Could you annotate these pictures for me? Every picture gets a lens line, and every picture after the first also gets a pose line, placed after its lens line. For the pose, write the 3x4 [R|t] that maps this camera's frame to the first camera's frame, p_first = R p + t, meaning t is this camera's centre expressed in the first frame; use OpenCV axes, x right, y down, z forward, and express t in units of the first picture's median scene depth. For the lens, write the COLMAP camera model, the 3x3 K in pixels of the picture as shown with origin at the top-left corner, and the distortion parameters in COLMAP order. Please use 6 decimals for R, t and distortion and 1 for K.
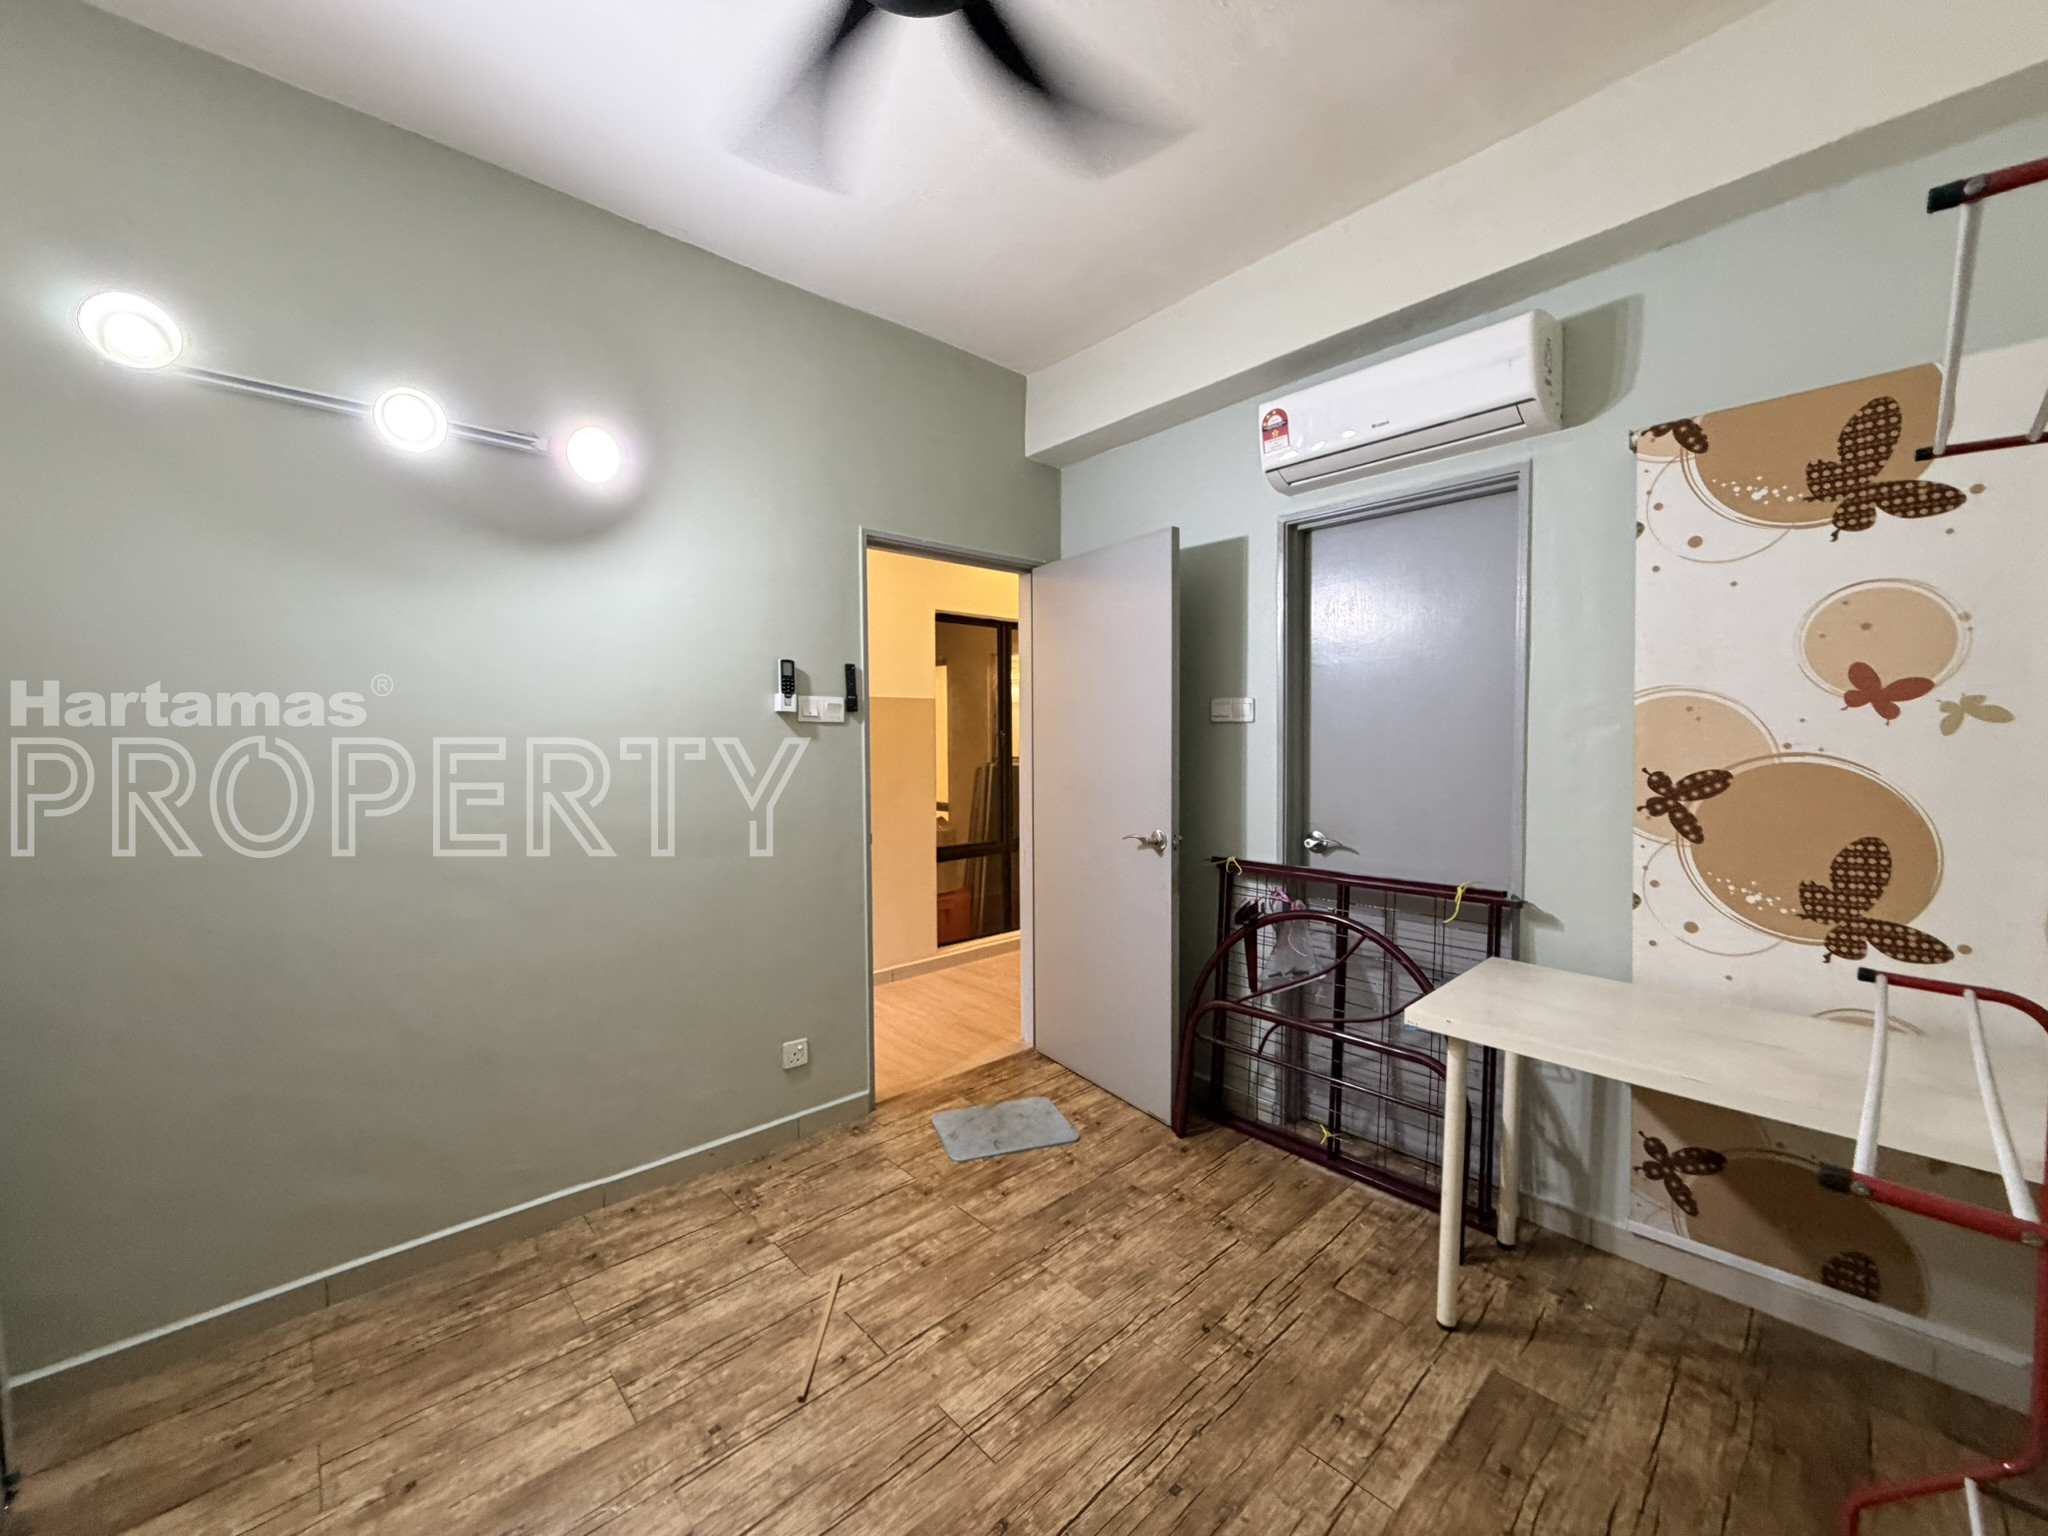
lens RADIAL K [[816.1, 0, 1039.1], [0, 816.1, 766.9], [0, 0, 1]] dist [0.000662, -0.000109]
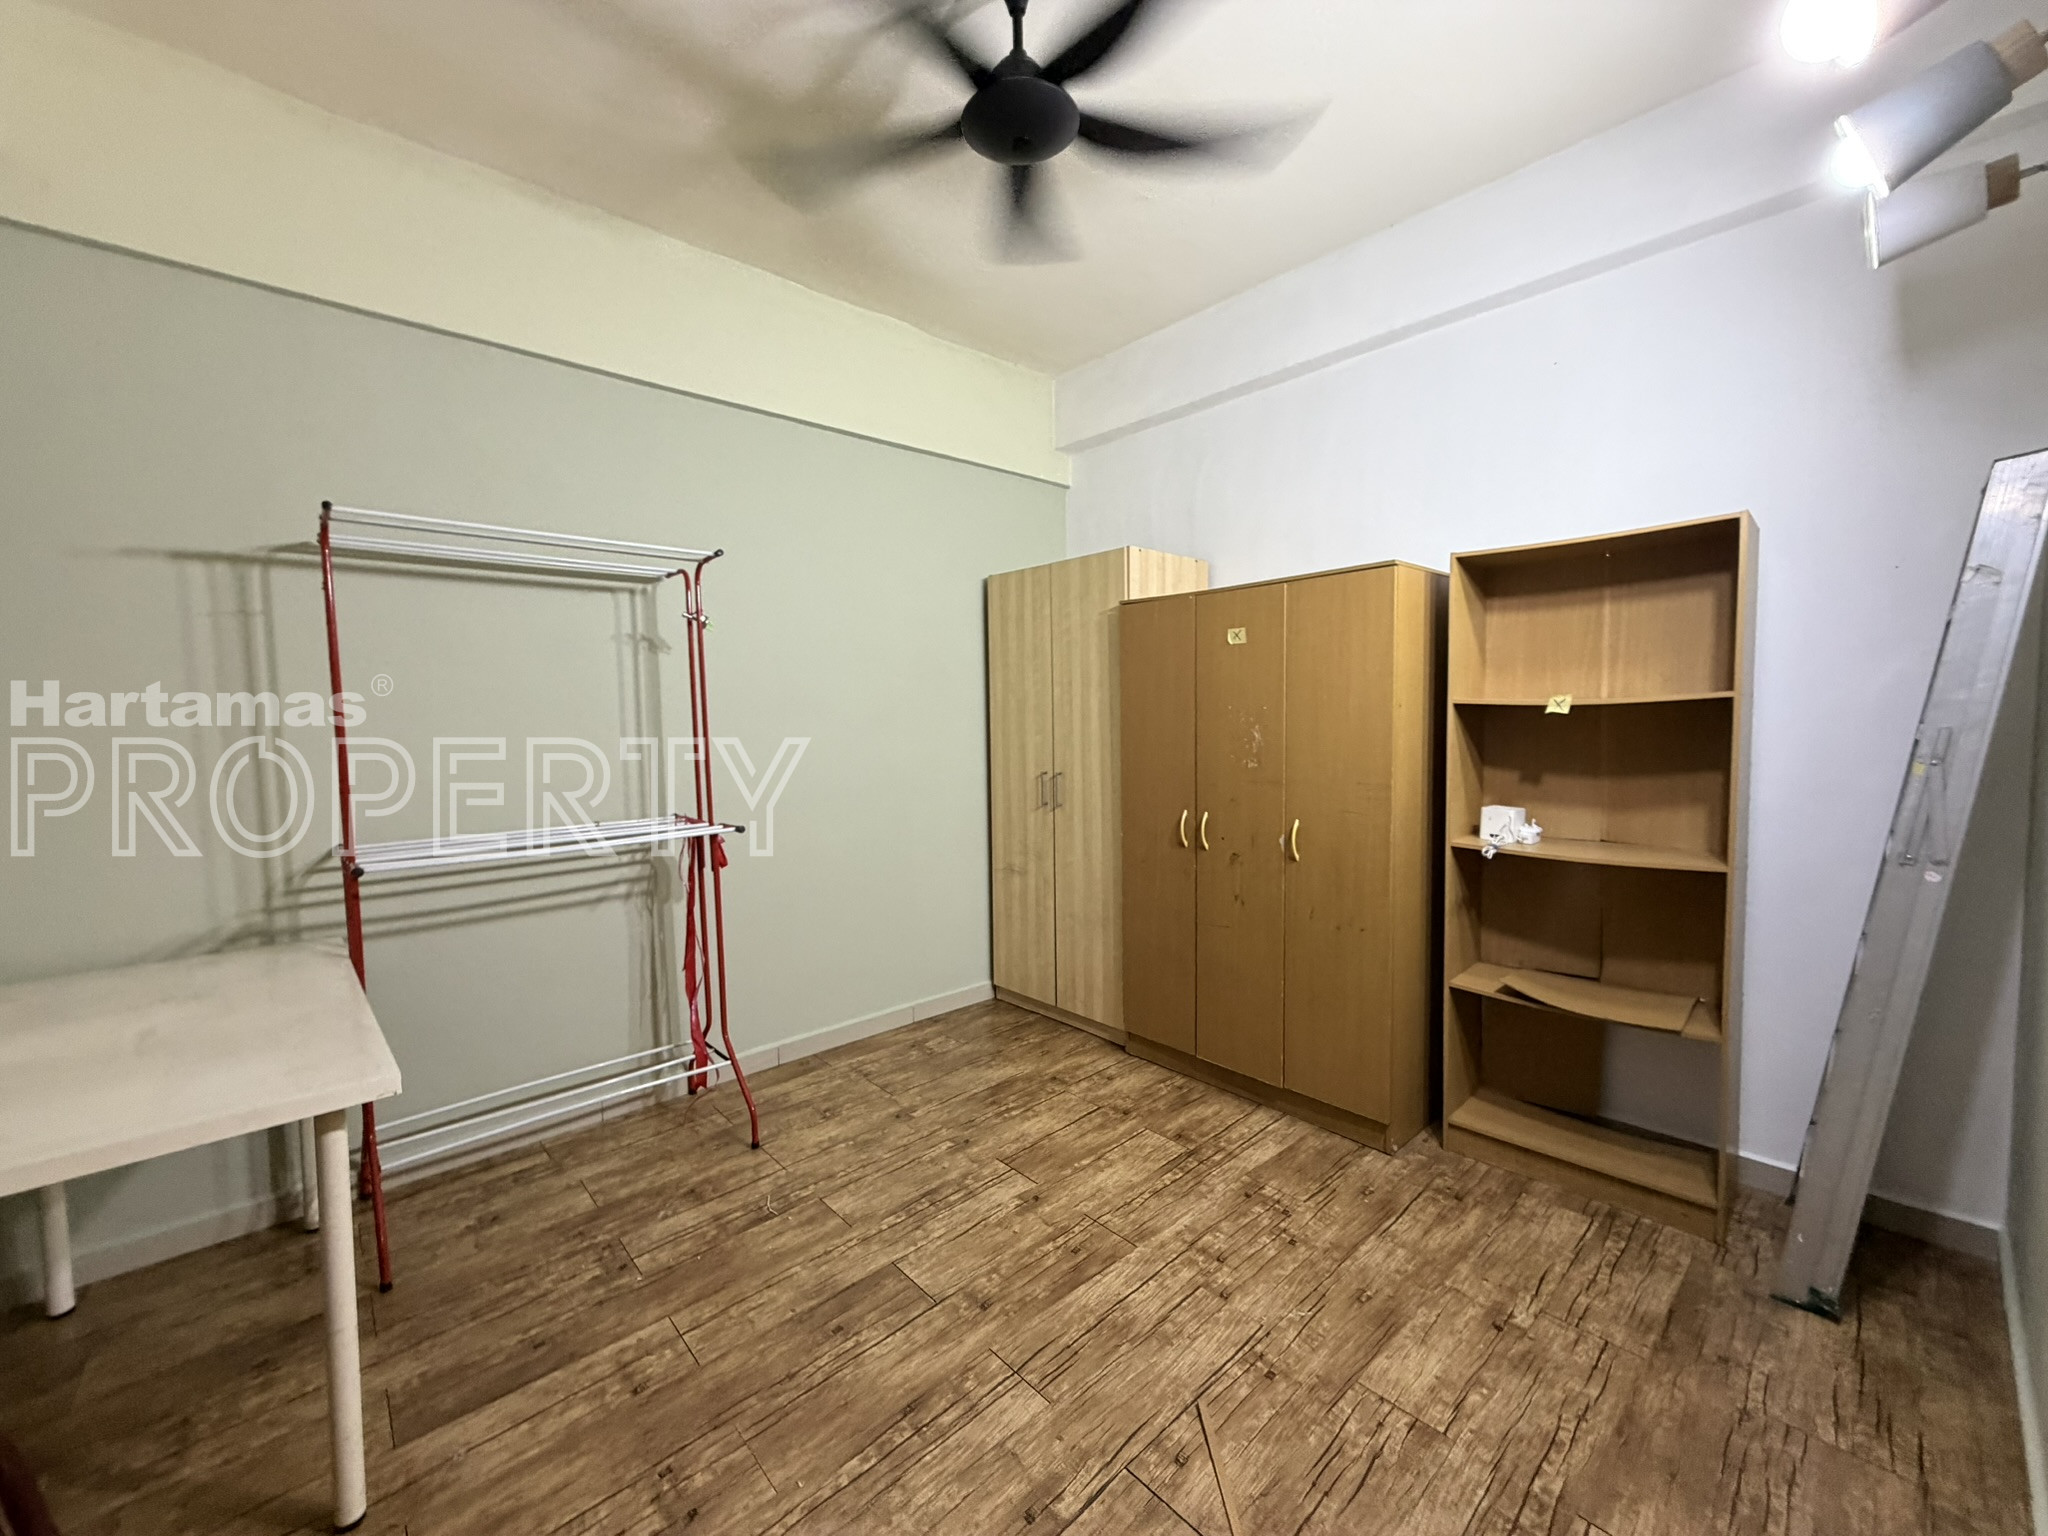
lens RADIAL K [[816.1, 0, 1033.5], [0, 816.1, 767.5], [0, 0, 1]] dist [0.000662, -0.000109]
pose [[-0.999665, 0.020744, 0.015458, -0.134290], [0.022177, 0.994825, 0.099154, -0.028719], [-0.013321, 0.099463, -0.994952, 1.852347]]
